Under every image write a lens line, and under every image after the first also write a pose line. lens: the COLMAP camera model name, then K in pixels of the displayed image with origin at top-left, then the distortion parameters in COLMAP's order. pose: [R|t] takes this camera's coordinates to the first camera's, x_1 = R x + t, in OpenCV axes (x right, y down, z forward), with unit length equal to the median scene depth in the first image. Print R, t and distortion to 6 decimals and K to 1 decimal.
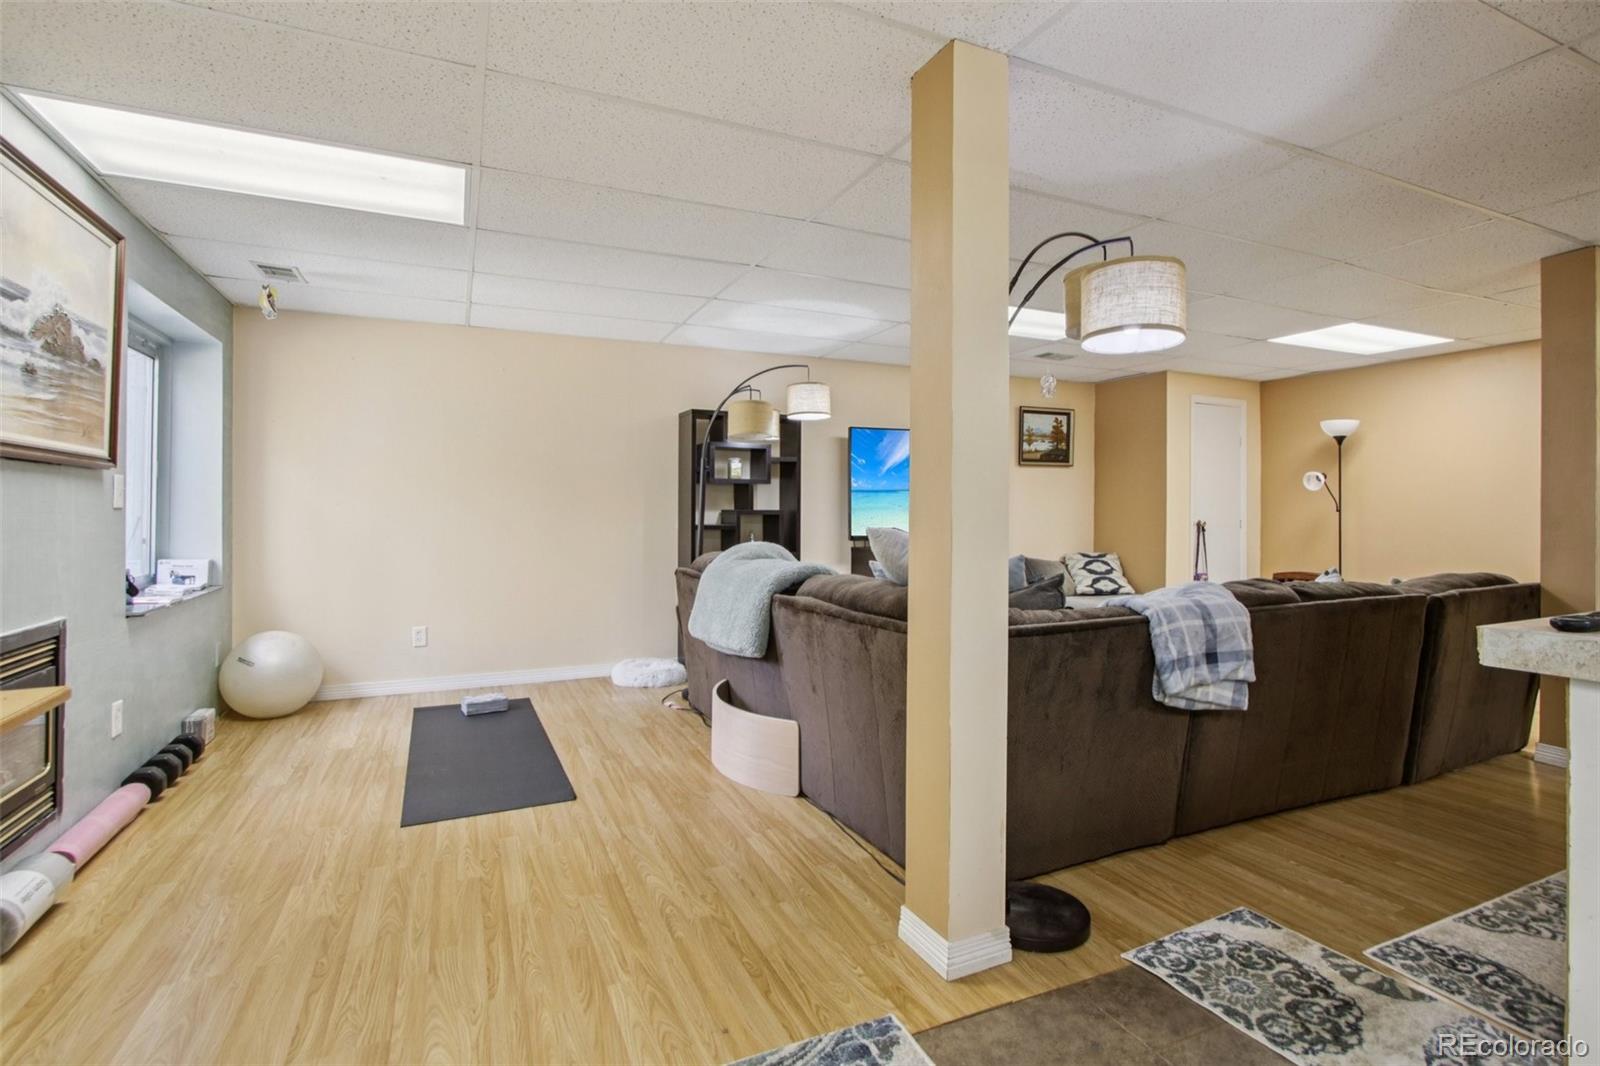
lens RADIAL K [[750.4, 0, 800.2], [0, 750.4, 500.8], [0, 0, 1]] dist [-0.000789, -0.000102]
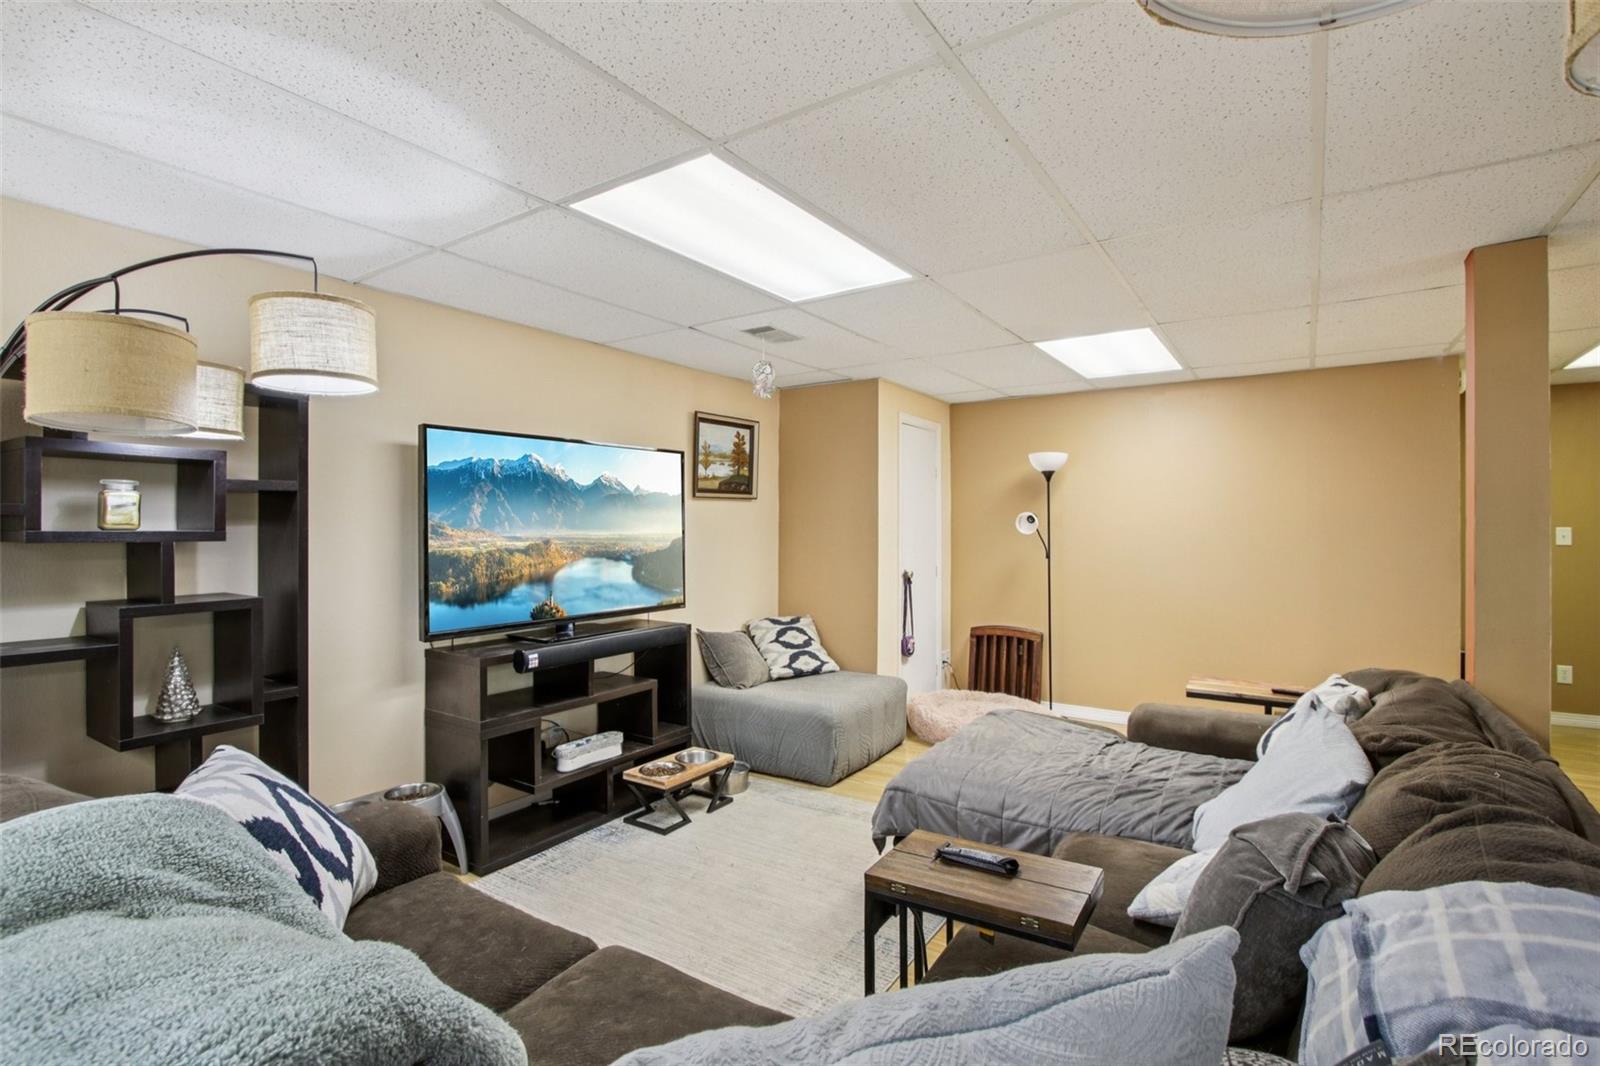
lens RADIAL K [[757.1, 0, 789.5], [0, 757.1, 526.4], [0, 0, 1]] dist [-0.005033, -0.000705]
pose [[0.860810, -0.005608, 0.508895, 0.016338], [0.000559, 0.999949, 0.010074, -0.028670], [-0.508926, -0.008387, 0.860770, 0.368317]]
